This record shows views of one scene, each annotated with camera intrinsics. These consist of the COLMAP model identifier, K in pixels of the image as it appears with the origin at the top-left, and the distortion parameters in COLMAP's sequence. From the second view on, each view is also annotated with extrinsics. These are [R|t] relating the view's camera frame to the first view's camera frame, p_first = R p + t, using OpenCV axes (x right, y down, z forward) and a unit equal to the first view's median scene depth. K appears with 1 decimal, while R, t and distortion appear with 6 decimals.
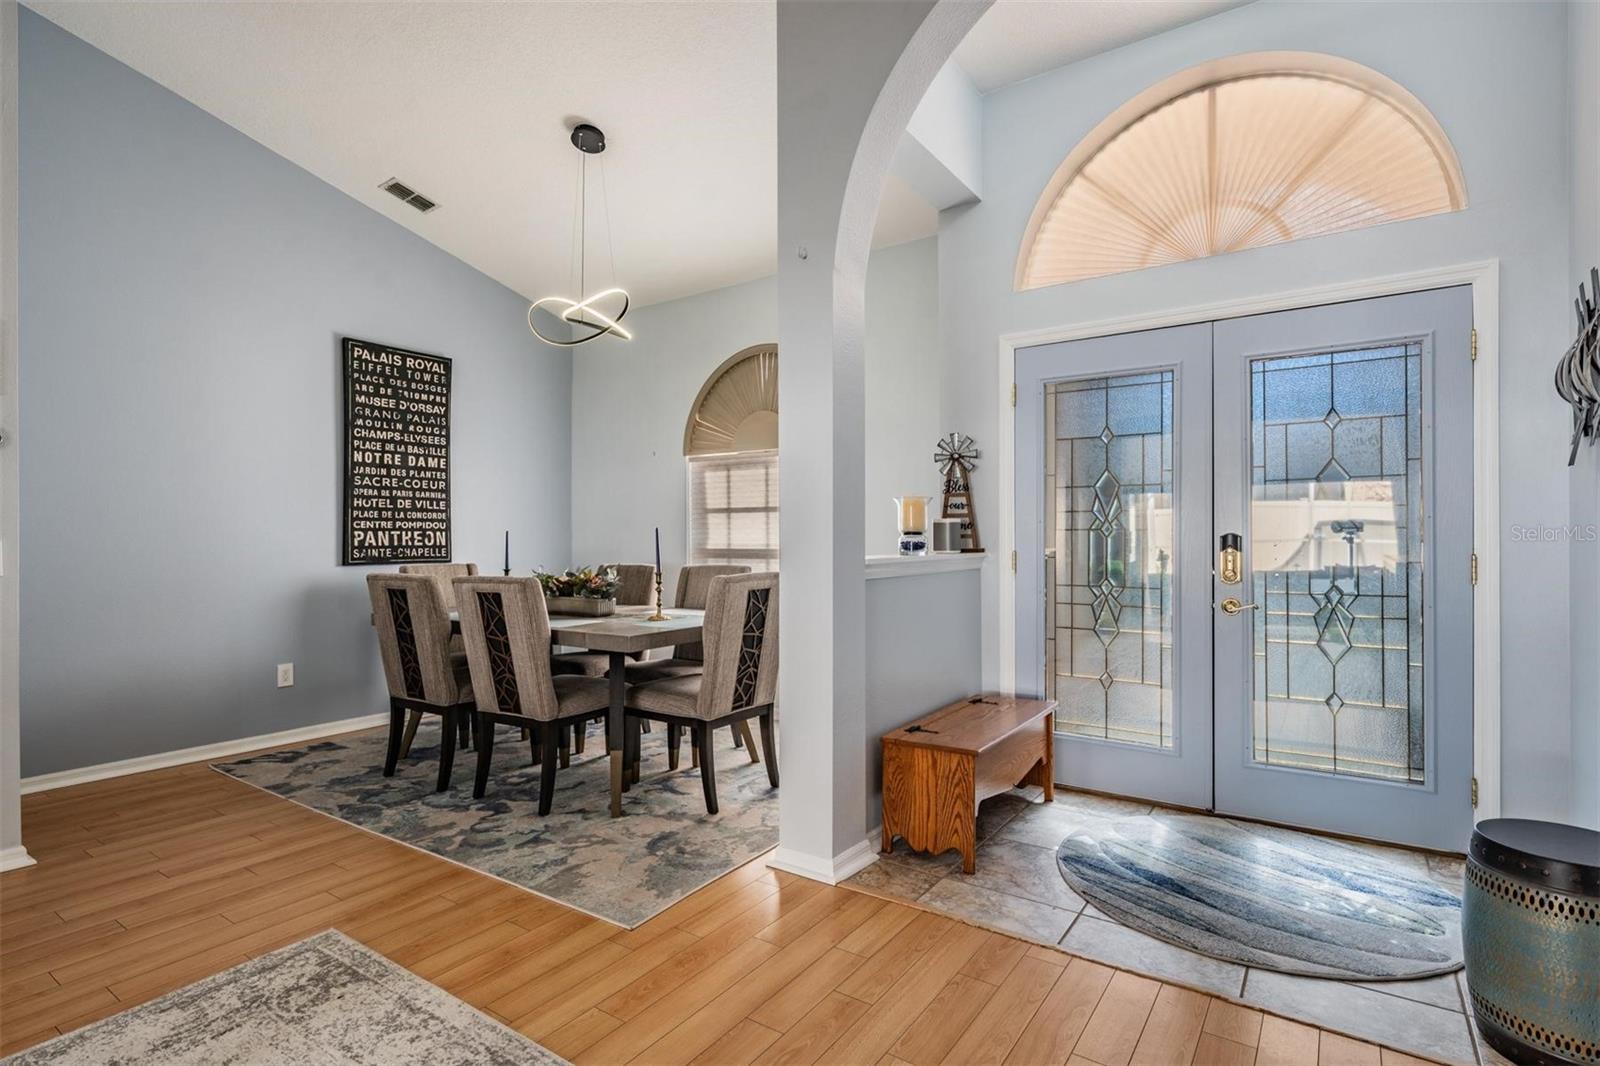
lens RADIAL K [[786.3, 0, 792.5], [0, 786.3, 537.7], [0, 0, 1]] dist [0.001705, -0.000222]
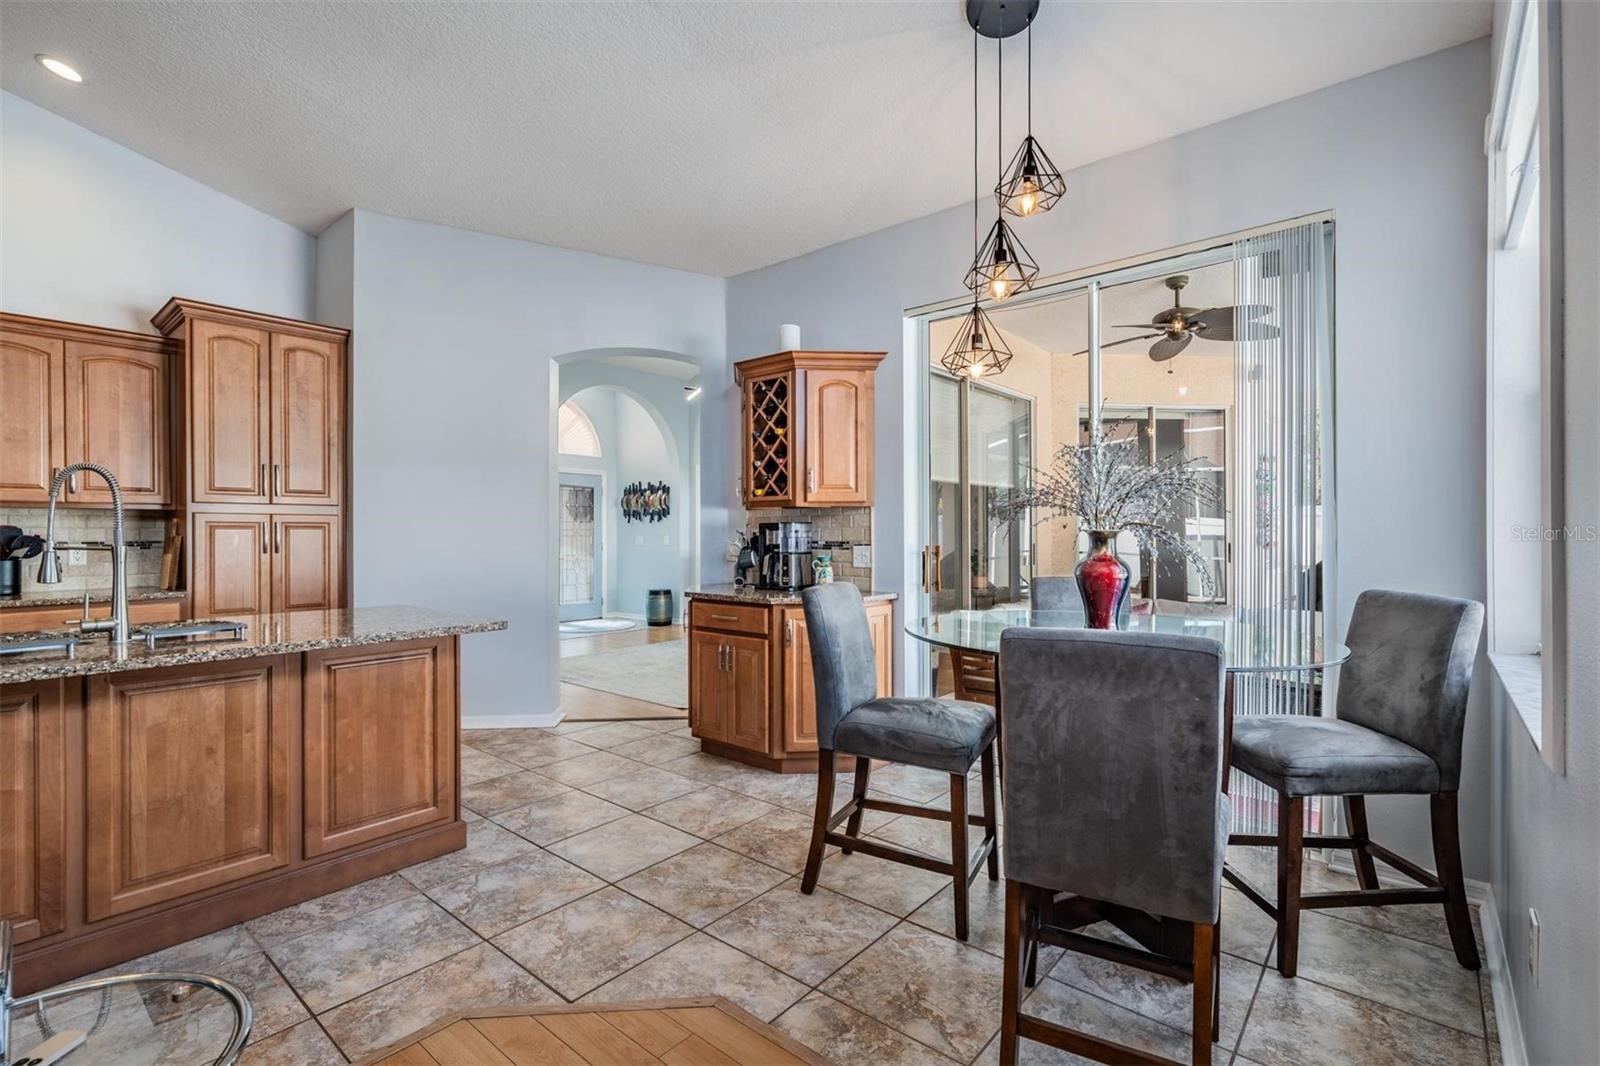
lens RADIAL K [[725.3, 0, 788.2], [0, 725.3, 535.5], [0, 0, 1]] dist [0.001134, 0.000019]
pose [[0.095215, 0.001058, 0.995456, -1.614800], [0.001701, 0.999998, -0.001225, -0.004957], [-0.995455, 0.001810, 0.095213, -0.185243]]
